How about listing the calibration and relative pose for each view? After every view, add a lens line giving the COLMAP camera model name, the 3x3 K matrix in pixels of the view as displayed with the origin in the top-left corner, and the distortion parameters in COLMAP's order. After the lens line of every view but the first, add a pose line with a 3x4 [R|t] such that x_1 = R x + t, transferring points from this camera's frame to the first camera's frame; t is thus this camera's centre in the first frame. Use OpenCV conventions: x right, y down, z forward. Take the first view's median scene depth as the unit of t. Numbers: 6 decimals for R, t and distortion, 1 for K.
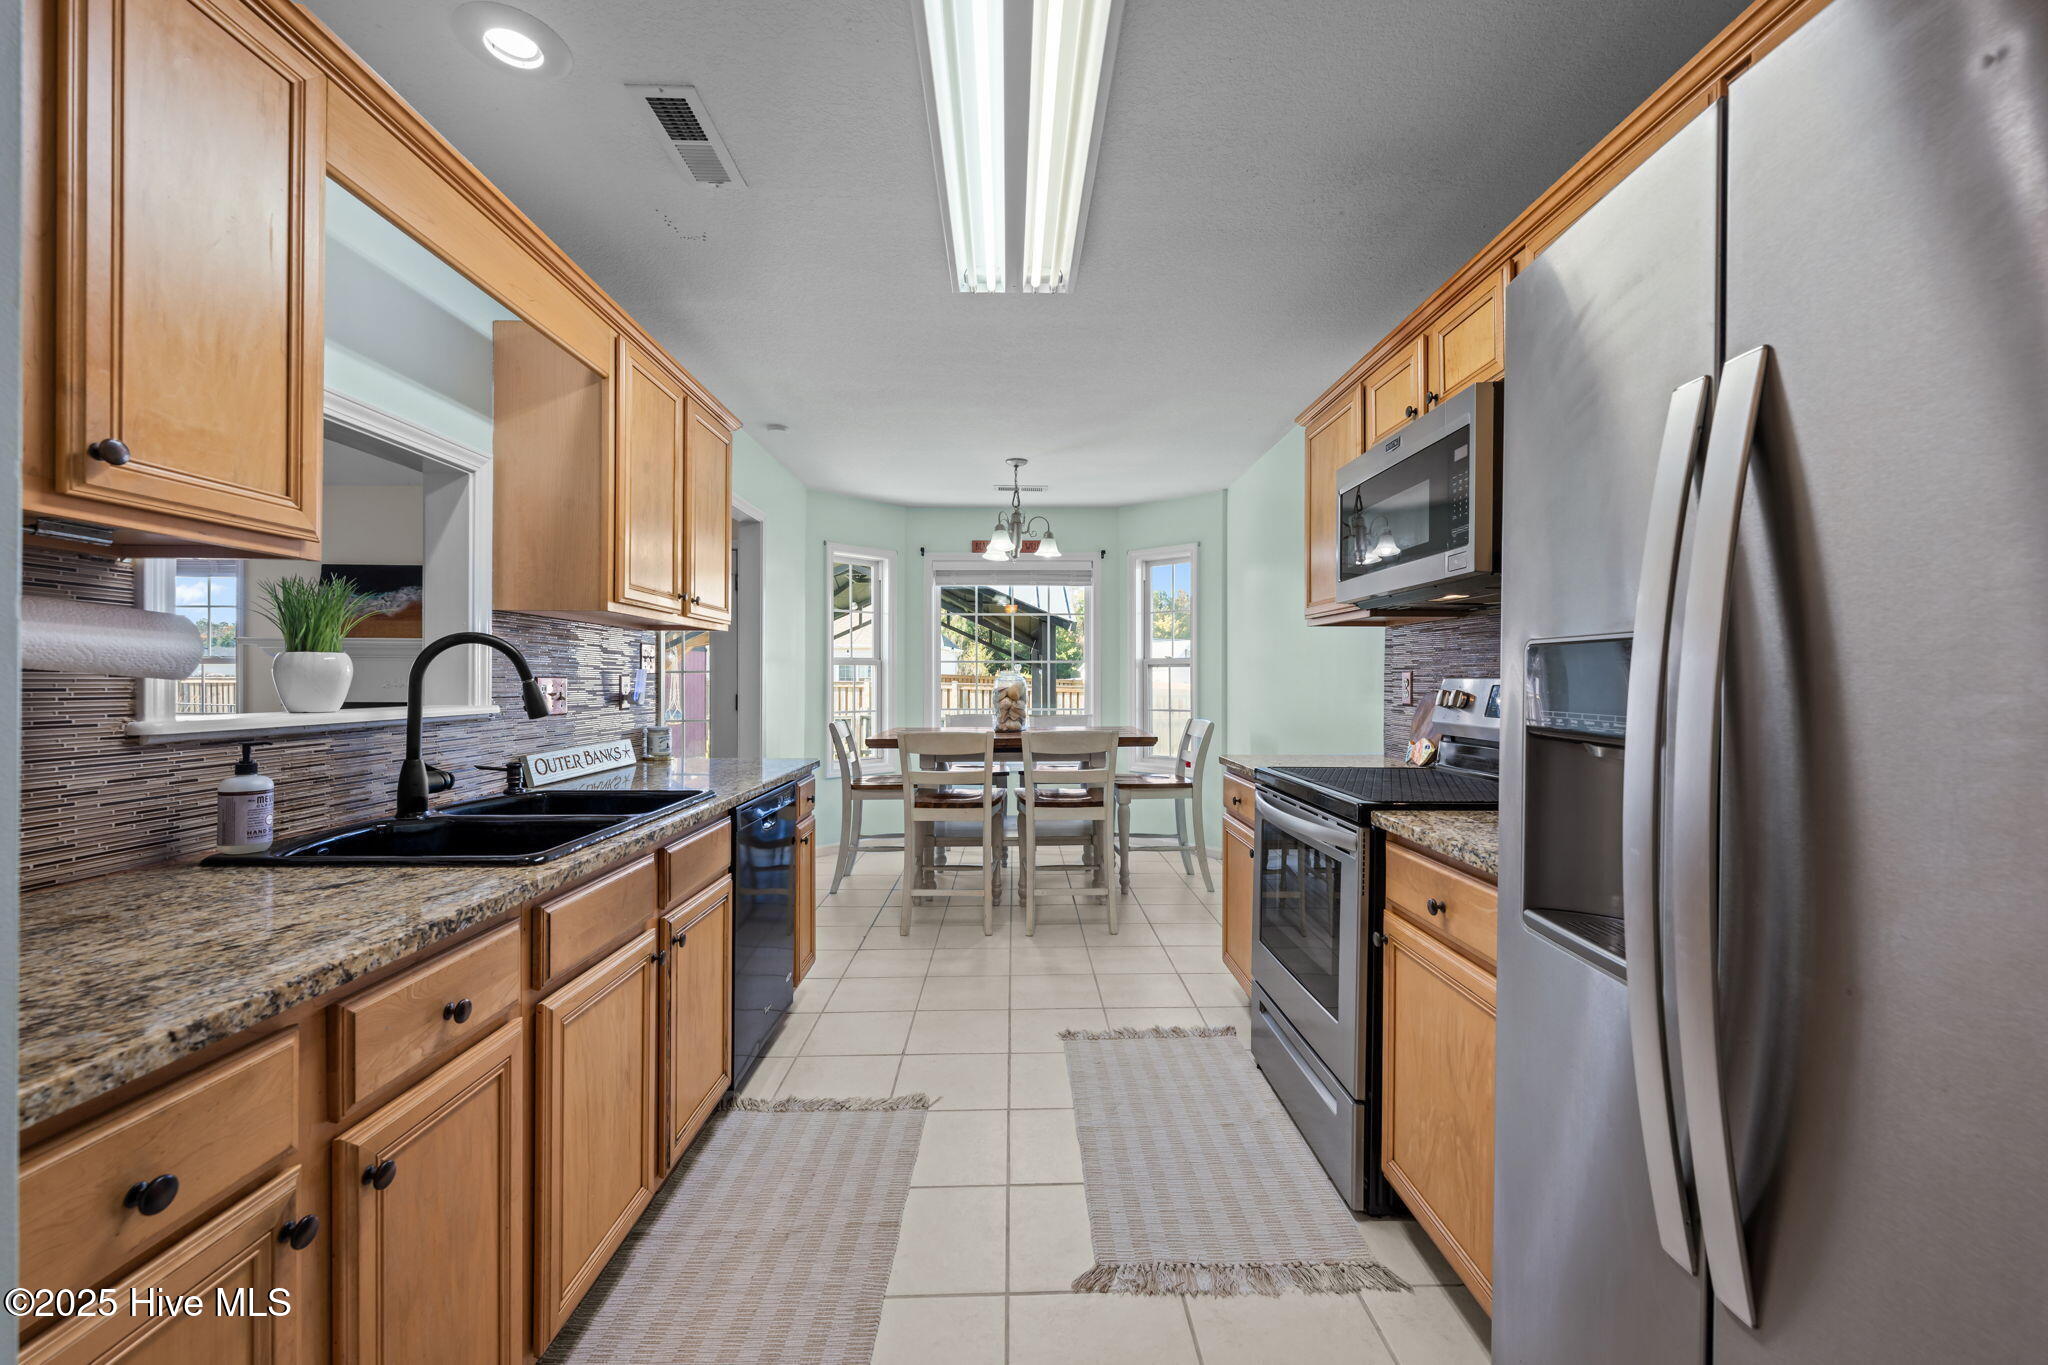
lens RADIAL K [[810.5, 0, 1024.0], [0, 810.5, 682.5], [0, 0, 1]] dist [-0.001622, -0.000258]
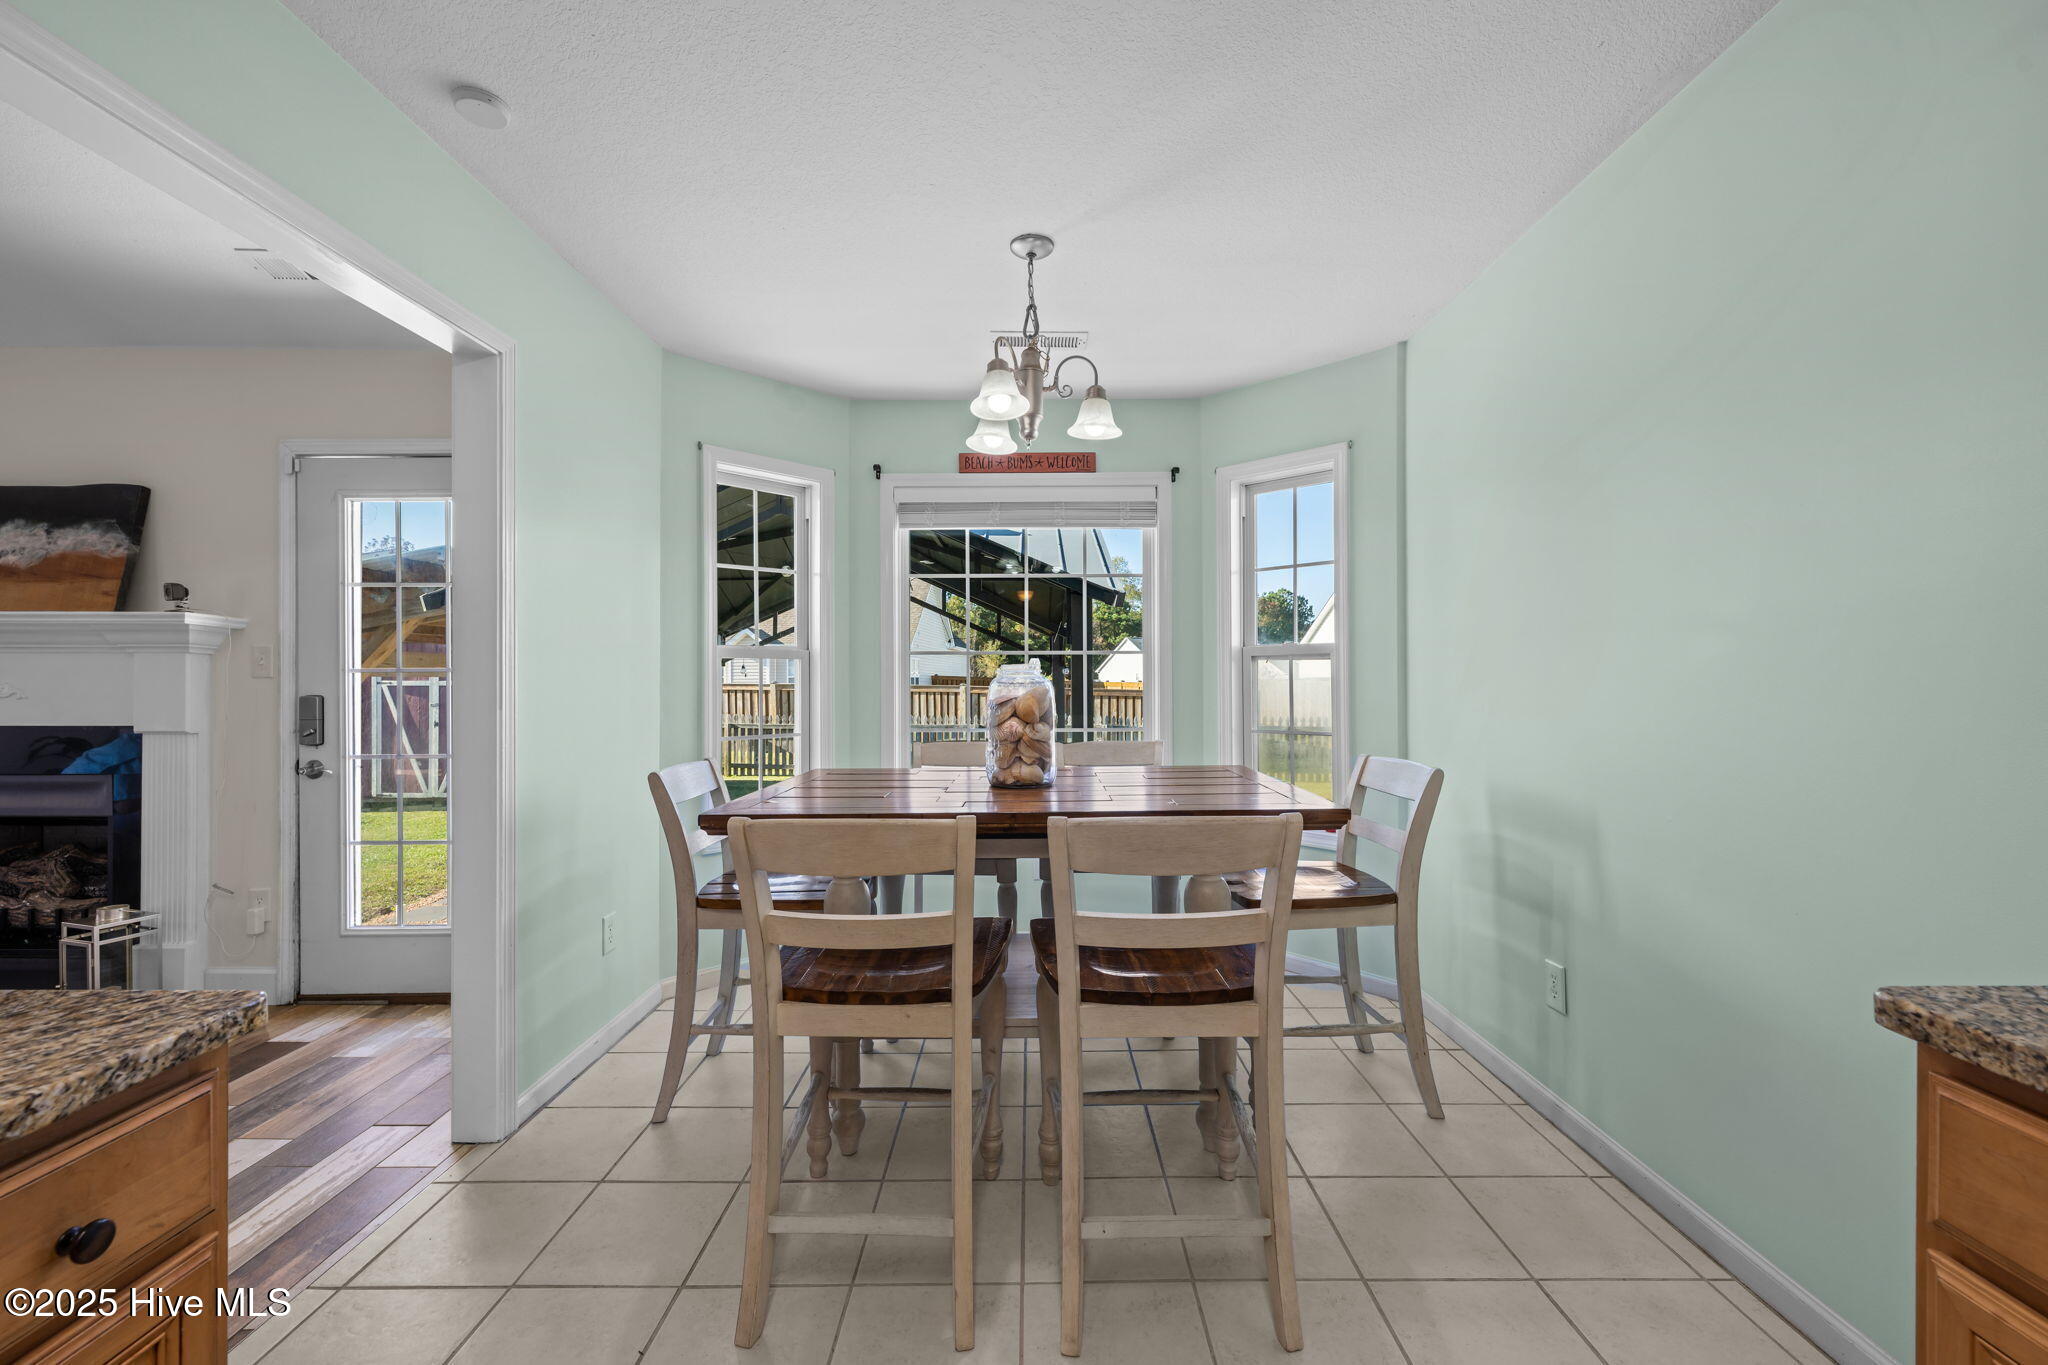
lens RADIAL K [[810.5, 0, 1024.0], [0, 810.5, 682.5], [0, 0, 1]] dist [-0.001622, -0.000258]
pose [[0.999821, -0.003932, -0.018491, -0.012836], [0.003889, 0.999990, -0.002360, -0.004588], [0.018500, 0.002288, 0.999826, 1.105836]]
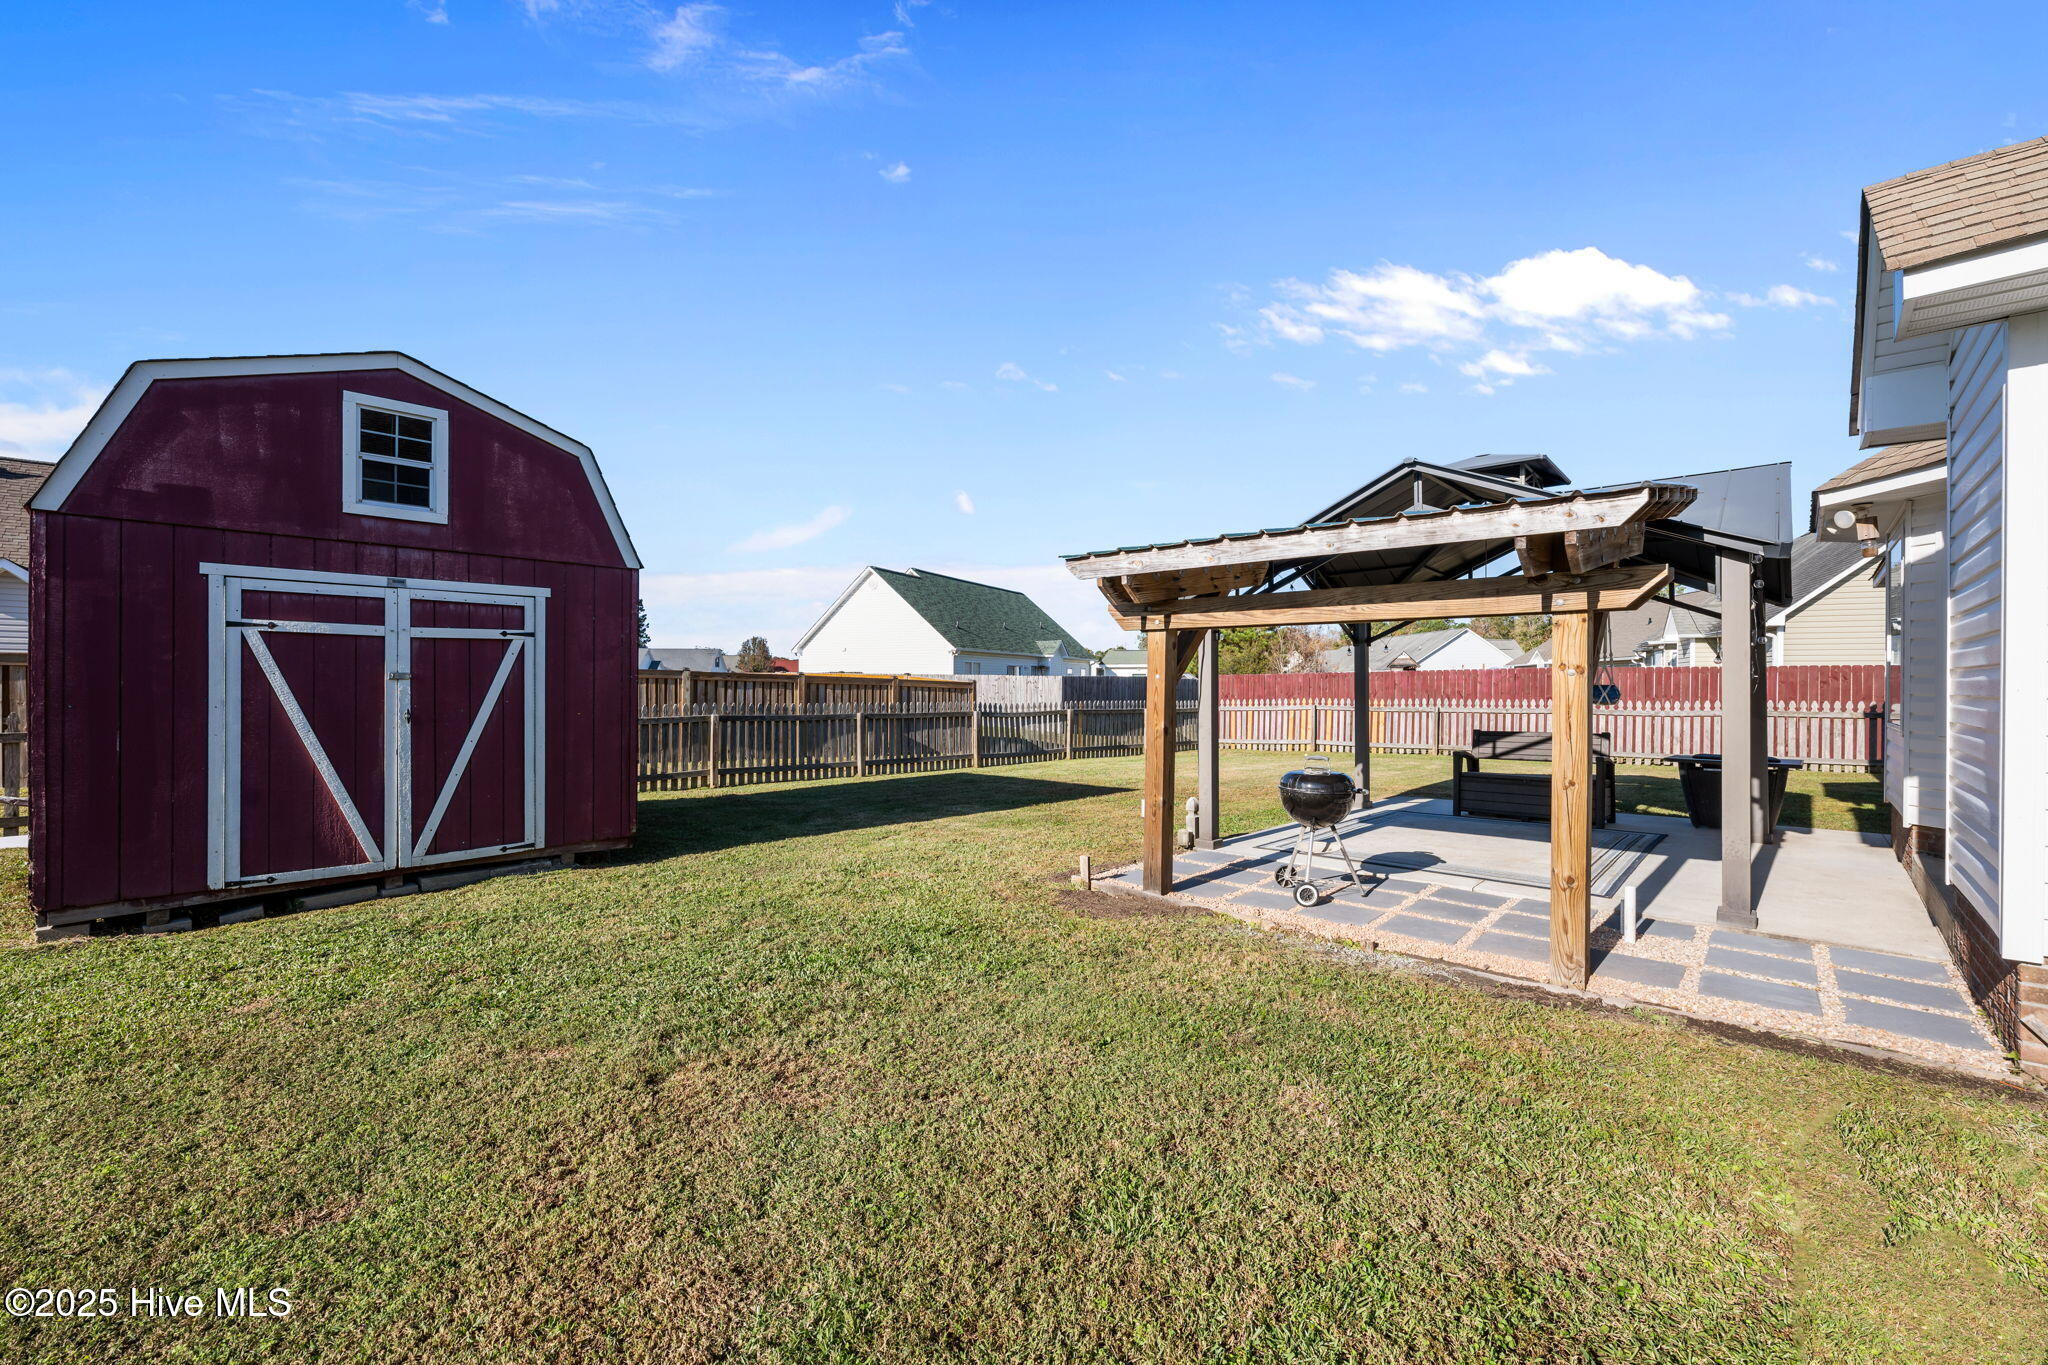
lens RADIAL K [[810.5, 0, 1024.0], [0, 810.5, 682.5], [0, 0, 1]] dist [-0.001622, -0.000258]
pose [[0.700633, -0.001059, 0.713521, -4.242900], [0.001882, 0.999998, -0.000364, 0.134958], [-0.713519, 0.001597, 0.700634, 3.051676]]
